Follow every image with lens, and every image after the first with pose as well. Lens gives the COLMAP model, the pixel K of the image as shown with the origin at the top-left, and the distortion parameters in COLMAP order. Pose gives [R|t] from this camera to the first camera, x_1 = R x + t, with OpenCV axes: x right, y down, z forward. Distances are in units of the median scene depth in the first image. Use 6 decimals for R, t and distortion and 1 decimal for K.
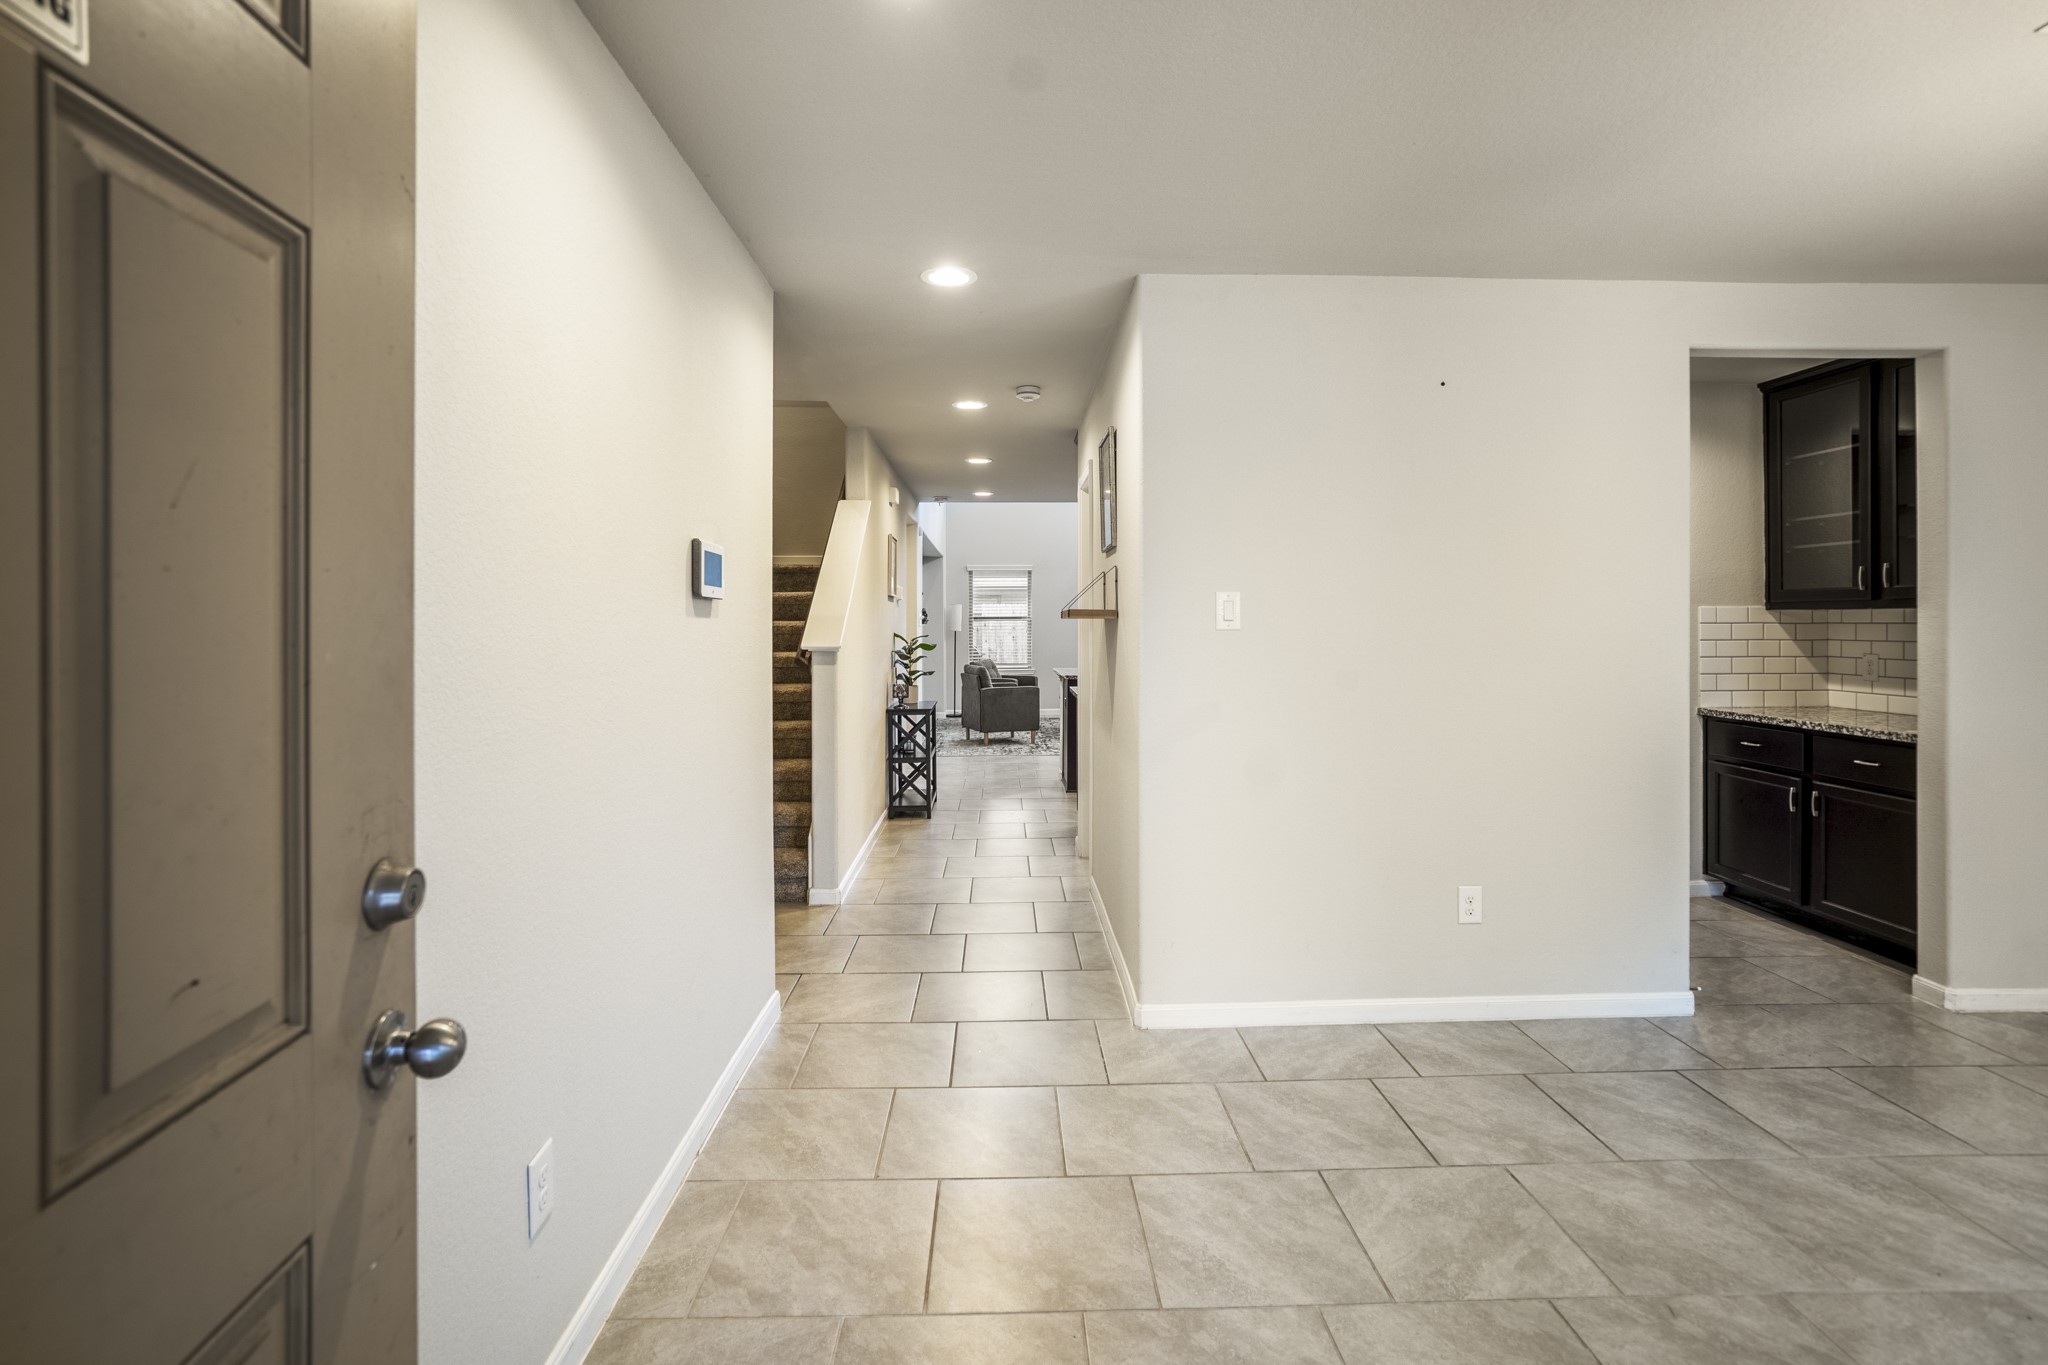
lens RADIAL K [[962.5, 0, 1019.8], [0, 962.5, 635.8], [0, 0, 1]] dist [-0.028825, 0.006717]
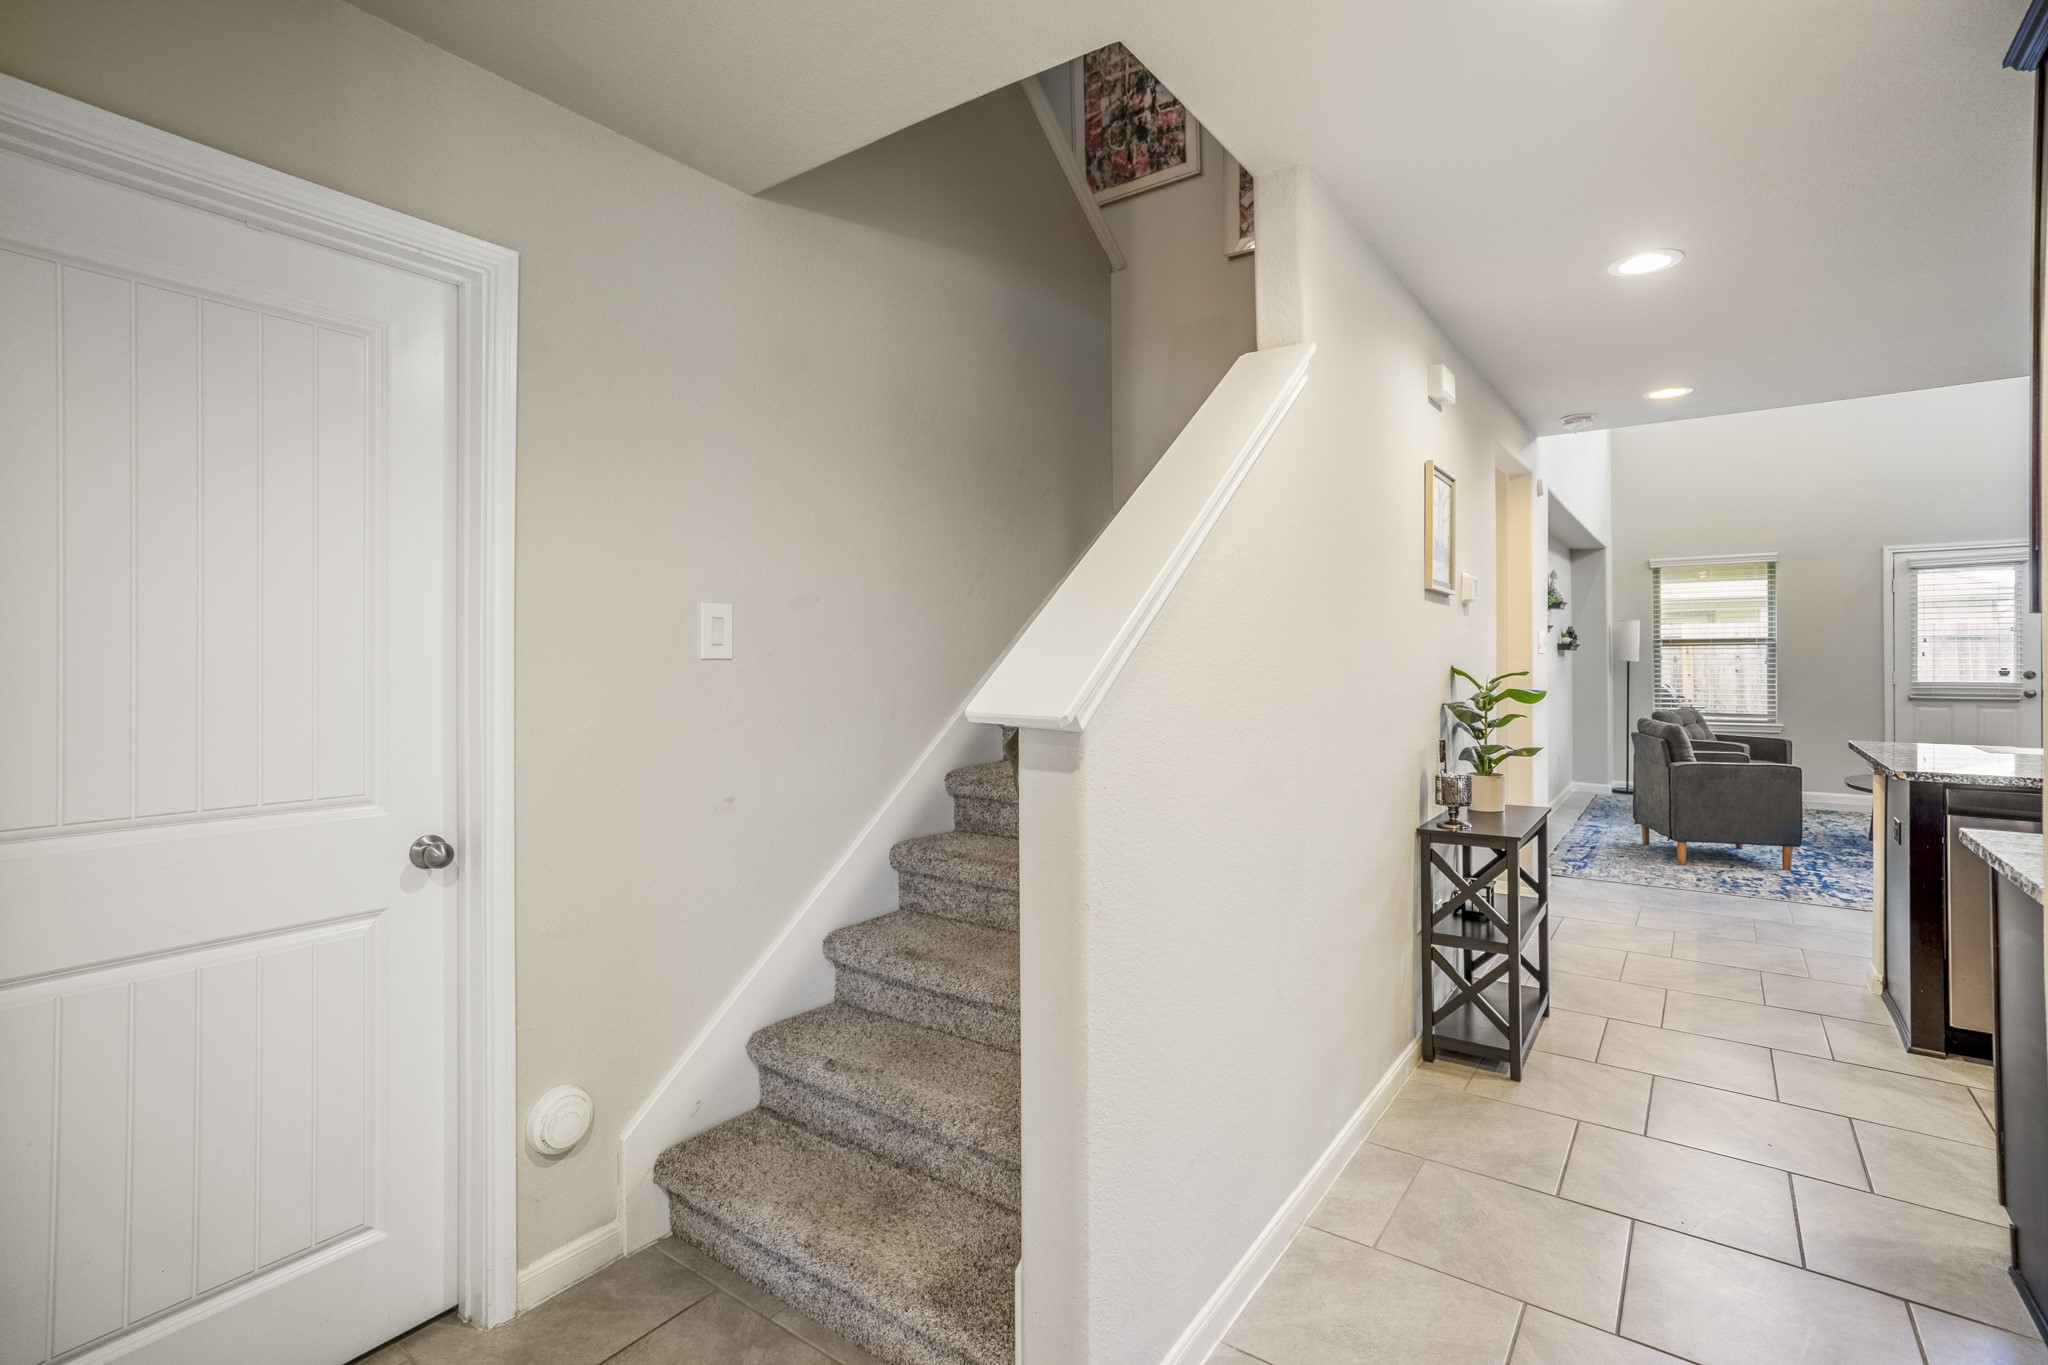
lens RADIAL K [[962.5, 0, 992.7], [0, 962.5, 670.2], [0, 0, 1]] dist [-0.028825, 0.006717]
pose [[0.784319, -0.000712, -0.620357, -0.007568], [0.002440, 0.999995, 0.001936, -0.002184], [0.620353, -0.003032, 0.784317, 0.364499]]
